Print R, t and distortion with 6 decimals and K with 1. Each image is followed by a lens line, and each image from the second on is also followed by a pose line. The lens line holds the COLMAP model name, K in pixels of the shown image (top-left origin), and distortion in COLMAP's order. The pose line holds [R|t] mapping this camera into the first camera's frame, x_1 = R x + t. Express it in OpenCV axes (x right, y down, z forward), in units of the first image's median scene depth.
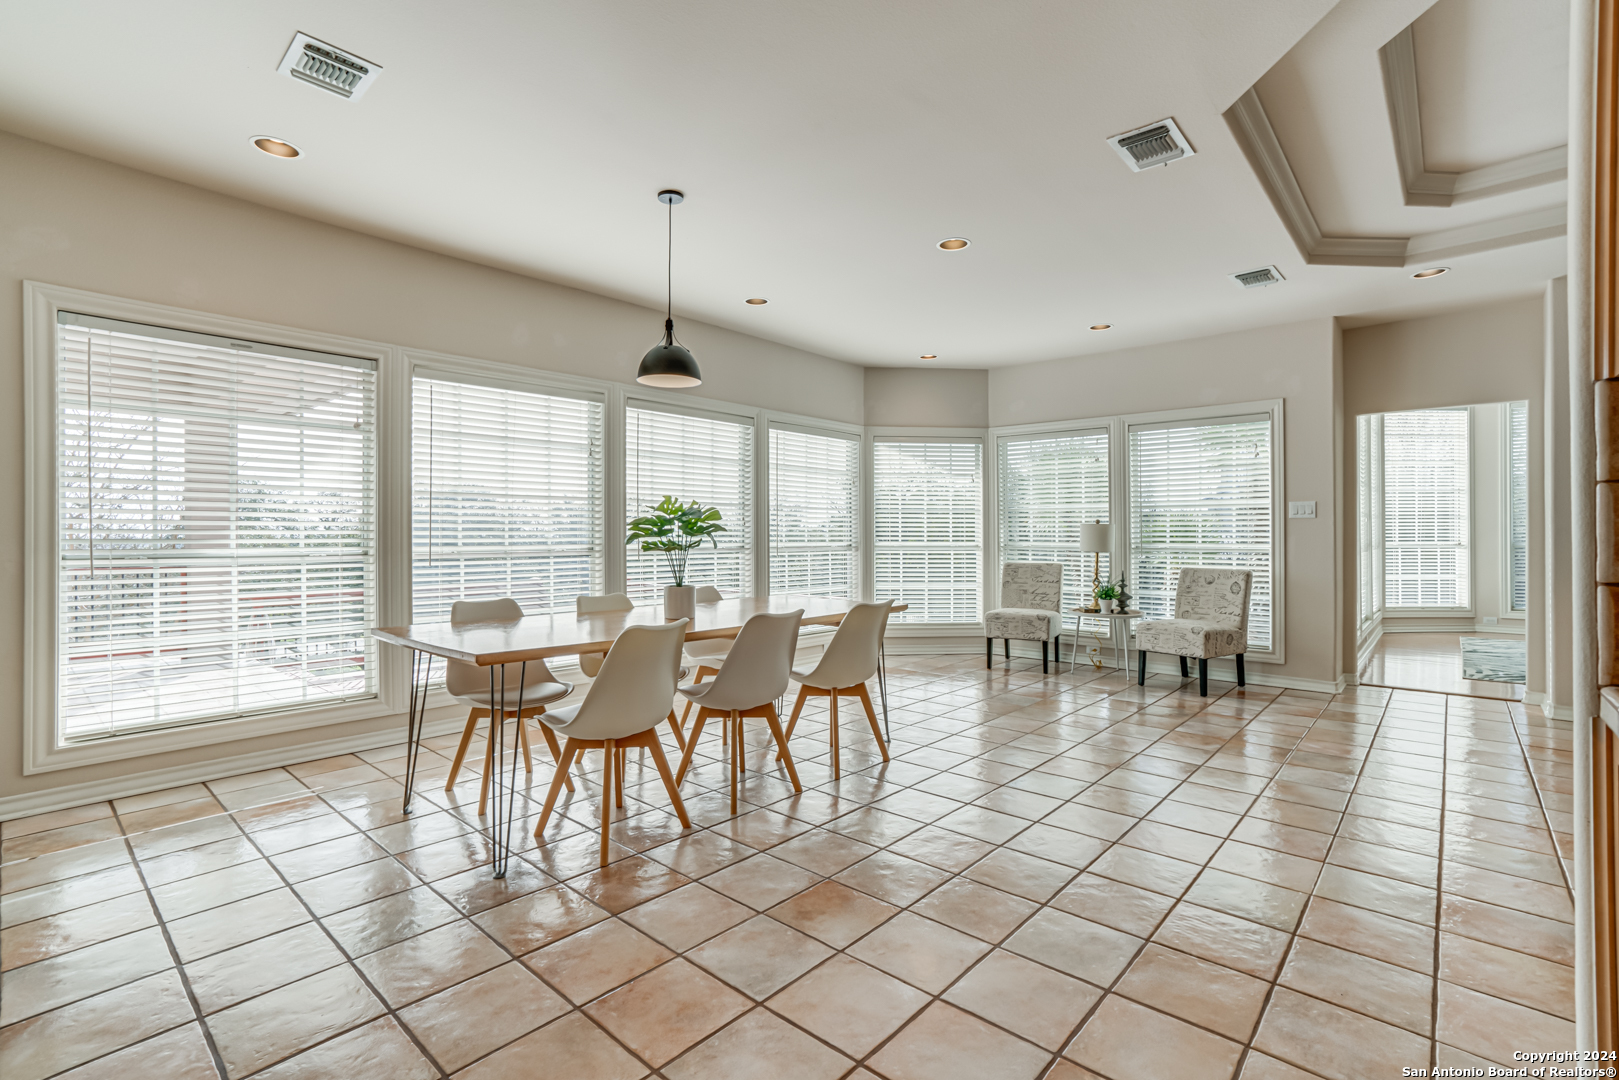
lens RADIAL K [[741.9, 0, 809.5], [0, 741.9, 540.0], [0, 0, 1]] dist [-0.060846, 0.030840]
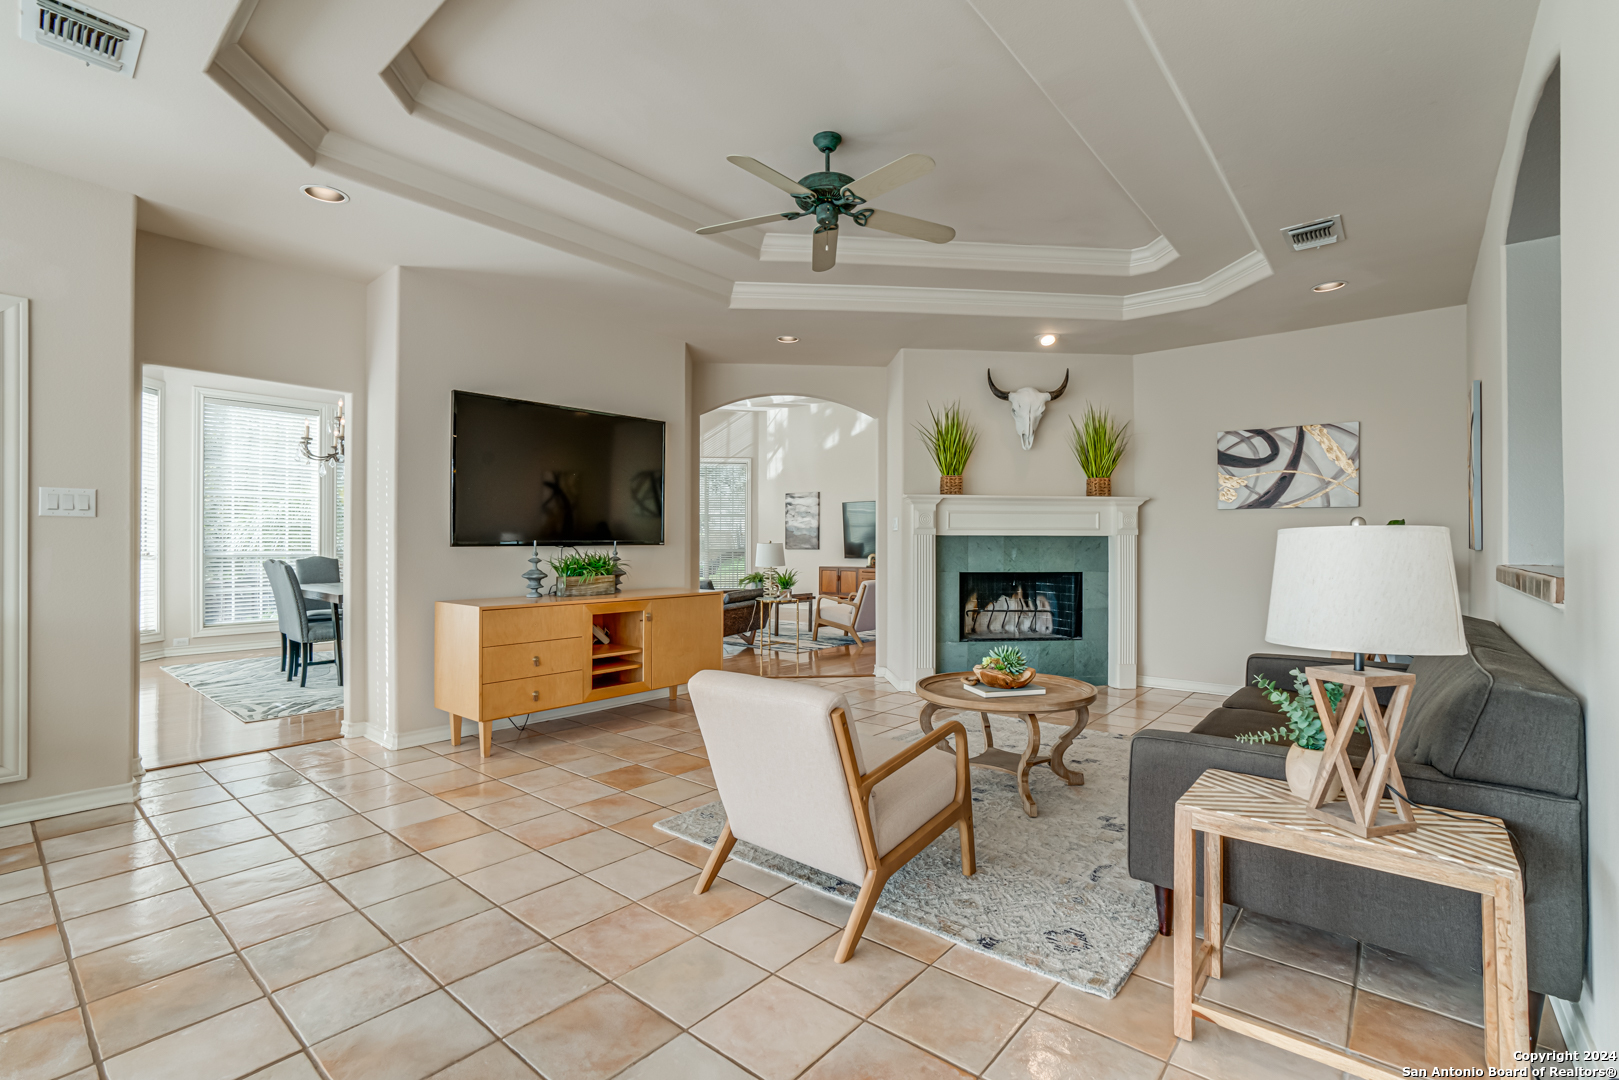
lens RADIAL K [[741.9, 0, 809.5], [0, 741.9, 540.0], [0, 0, 1]] dist [-0.060846, 0.030840]
pose [[-0.020469, 0.006608, 0.999769, 0.096971], [0.003584, 0.999972, -0.006536, -0.006051], [-0.999784, 0.003449, -0.020492, 0.448891]]
